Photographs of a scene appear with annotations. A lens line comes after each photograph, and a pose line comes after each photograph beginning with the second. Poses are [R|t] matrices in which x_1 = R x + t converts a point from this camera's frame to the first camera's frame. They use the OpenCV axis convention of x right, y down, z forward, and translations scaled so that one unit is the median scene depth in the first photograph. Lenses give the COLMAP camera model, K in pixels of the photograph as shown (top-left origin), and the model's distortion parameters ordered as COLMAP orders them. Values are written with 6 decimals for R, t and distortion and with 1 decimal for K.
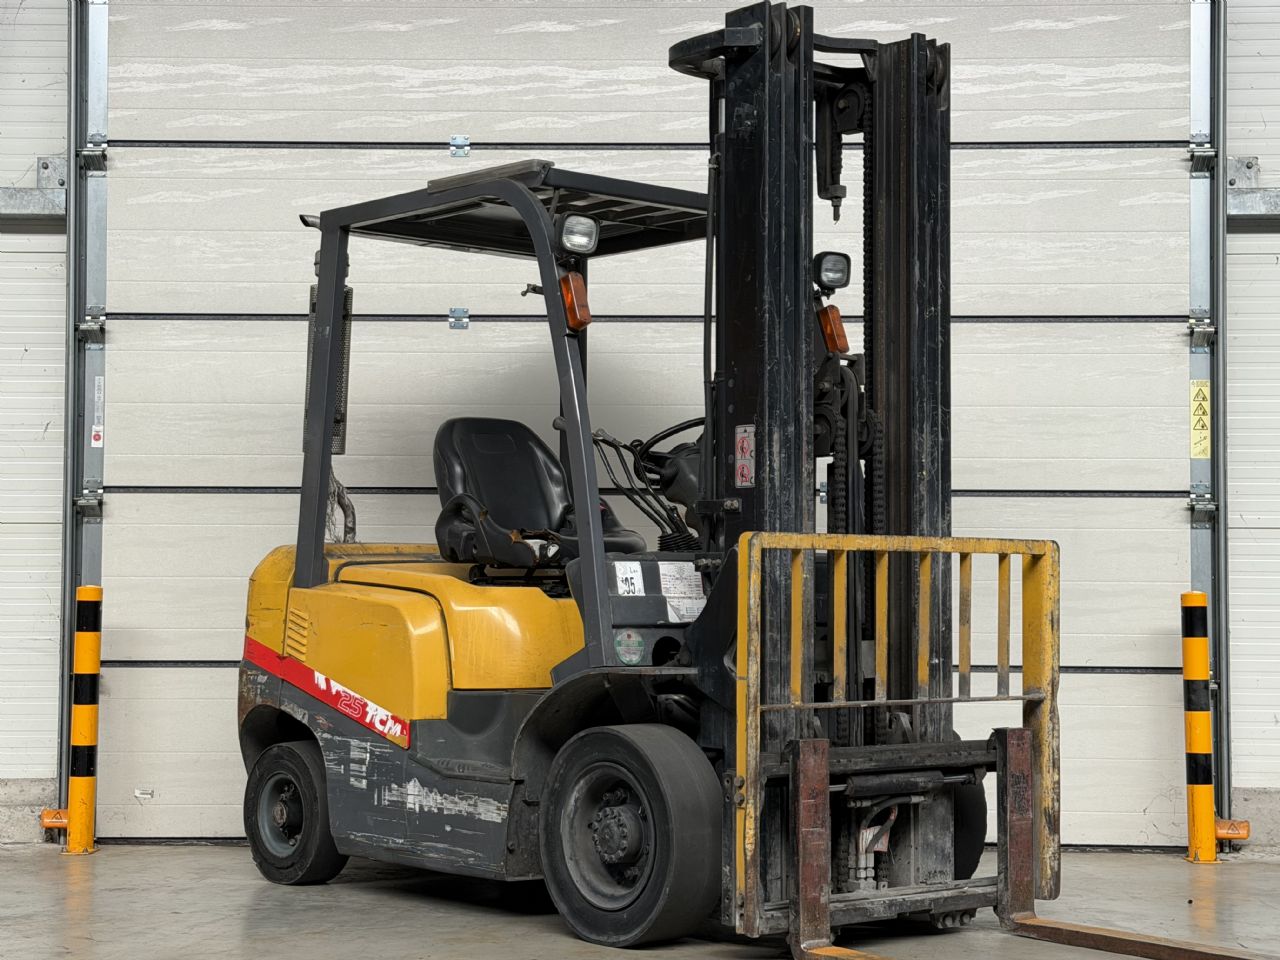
lens RADIAL K [[2218.9, 0, 645.4], [0, 2218.9, 477.7], [0, 0, 1]] dist [0.153063, -0.125606]
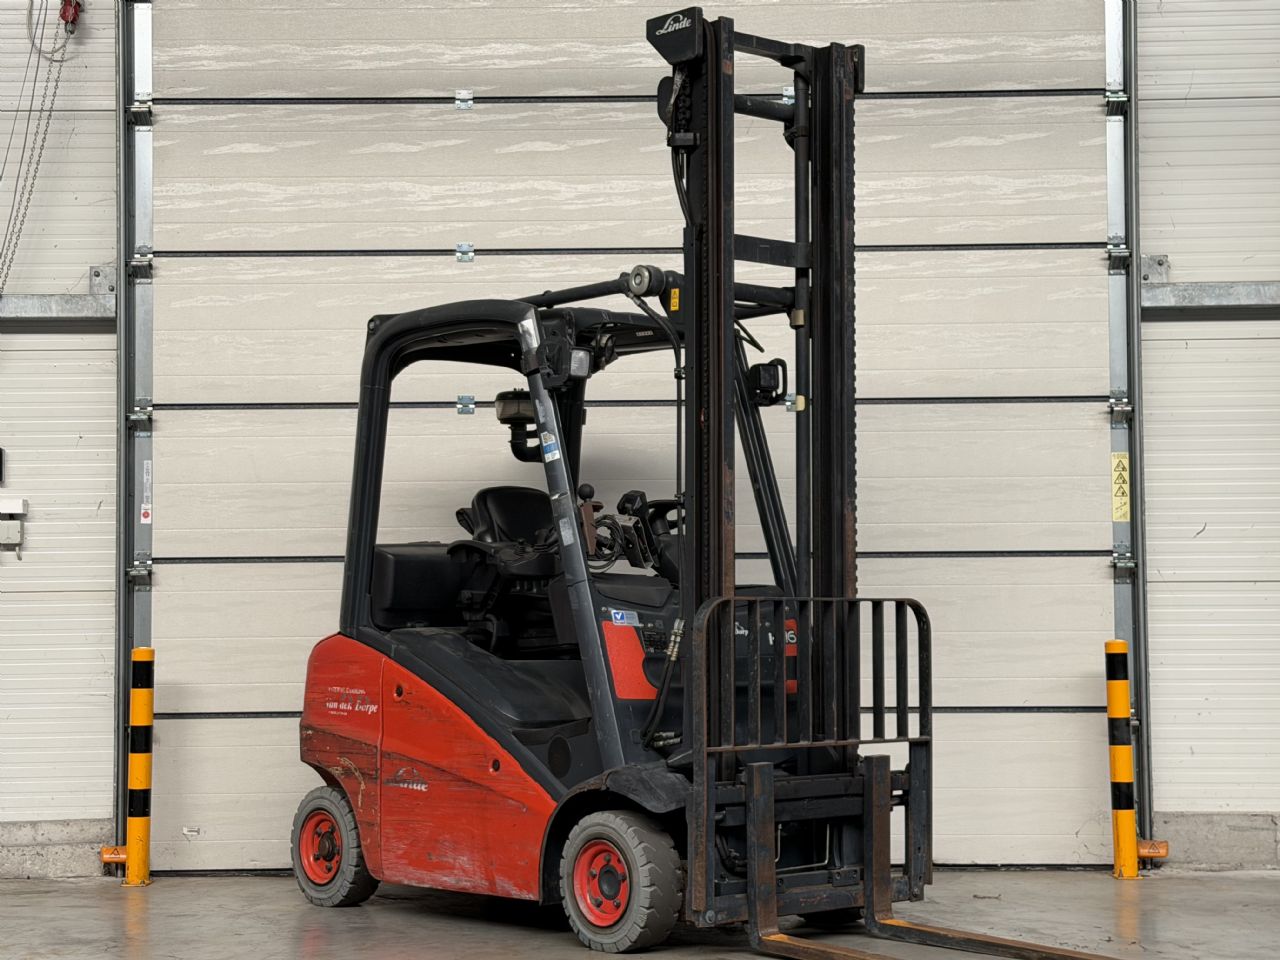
lens RADIAL K [[2218.9, 0, 645.4], [0, 2218.9, 477.7], [0, 0, 1]] dist [0.153063, -0.125606]
pose [[0.999862, -0.012477, 0.010947, -0.005570], [0.012583, 0.999875, -0.009590, -0.022787], [-0.010826, 0.009726, 0.999894, -0.129416]]
